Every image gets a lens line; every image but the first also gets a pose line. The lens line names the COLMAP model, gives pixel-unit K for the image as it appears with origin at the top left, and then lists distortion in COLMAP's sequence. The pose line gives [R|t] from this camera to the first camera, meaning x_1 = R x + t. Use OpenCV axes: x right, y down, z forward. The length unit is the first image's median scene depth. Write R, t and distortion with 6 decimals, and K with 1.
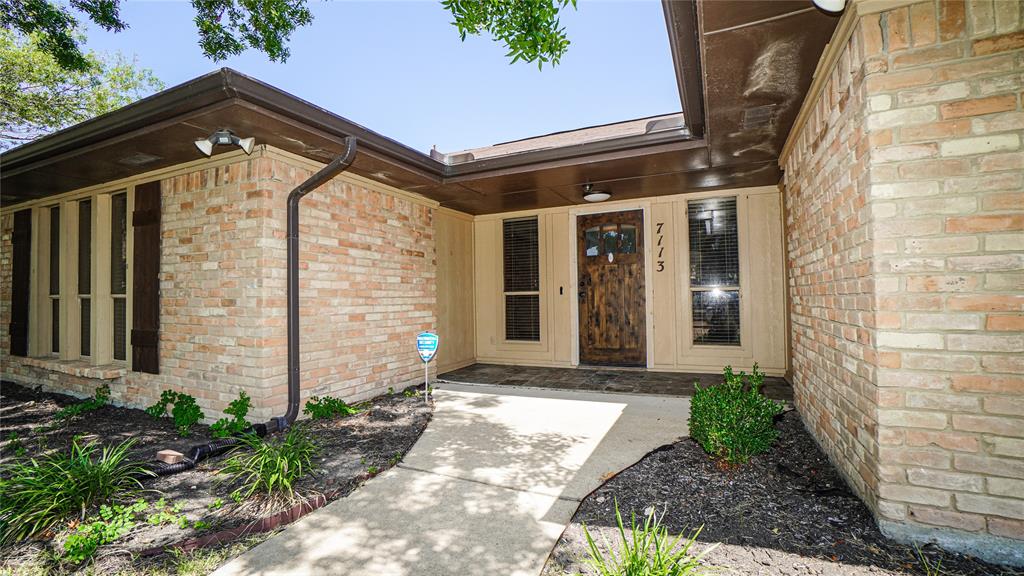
lens RADIAL K [[446.9, 0, 506.0], [0, 446.9, 288.4], [0, 0, 1]] dist [-0.055066, 0.016111]
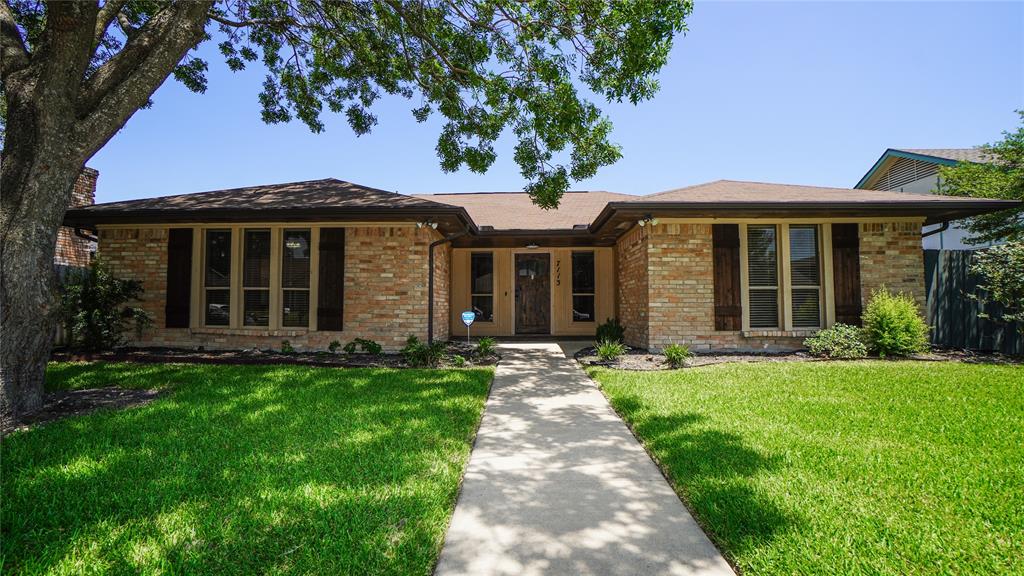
lens RADIAL K [[446.9, 0, 500.9], [0, 446.9, 287.7], [0, 0, 1]] dist [-0.055066, 0.016111]
pose [[0.924096, 0.031680, 0.380845, -0.955432], [-0.022933, 0.999359, -0.027483, 0.050182], [-0.381471, 0.016663, 0.924230, -1.101339]]
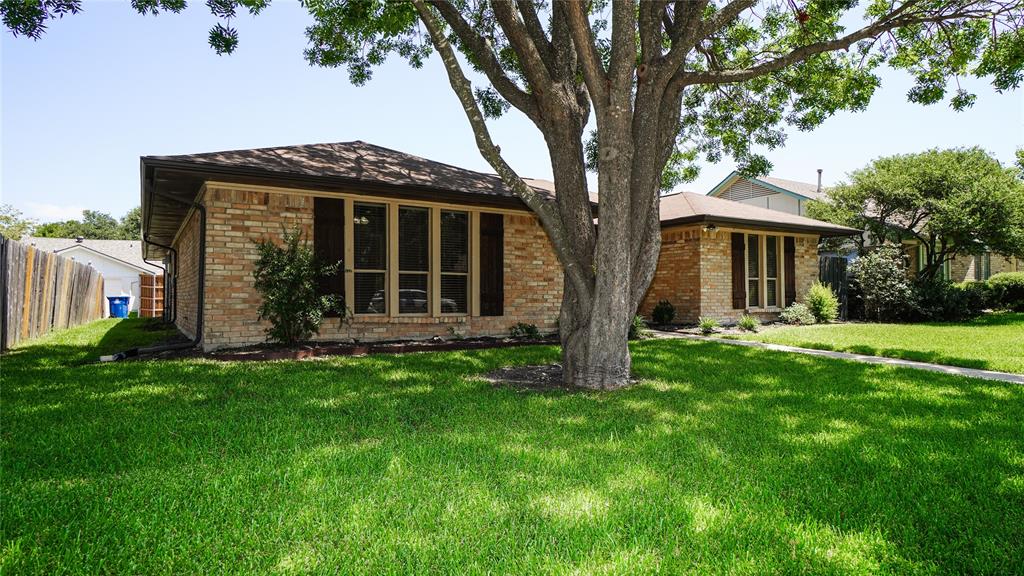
lens RADIAL K [[612.3, 0, 512.1], [0, 612.3, 290.4], [0, 0, 1]] dist [-0.003950, -0.000367]
pose [[0.529632, 0.020402, 0.847982, -3.266886], [-0.023710, 0.999676, -0.009243, 0.115896], [-0.847896, -0.015210, 0.529944, -0.503430]]
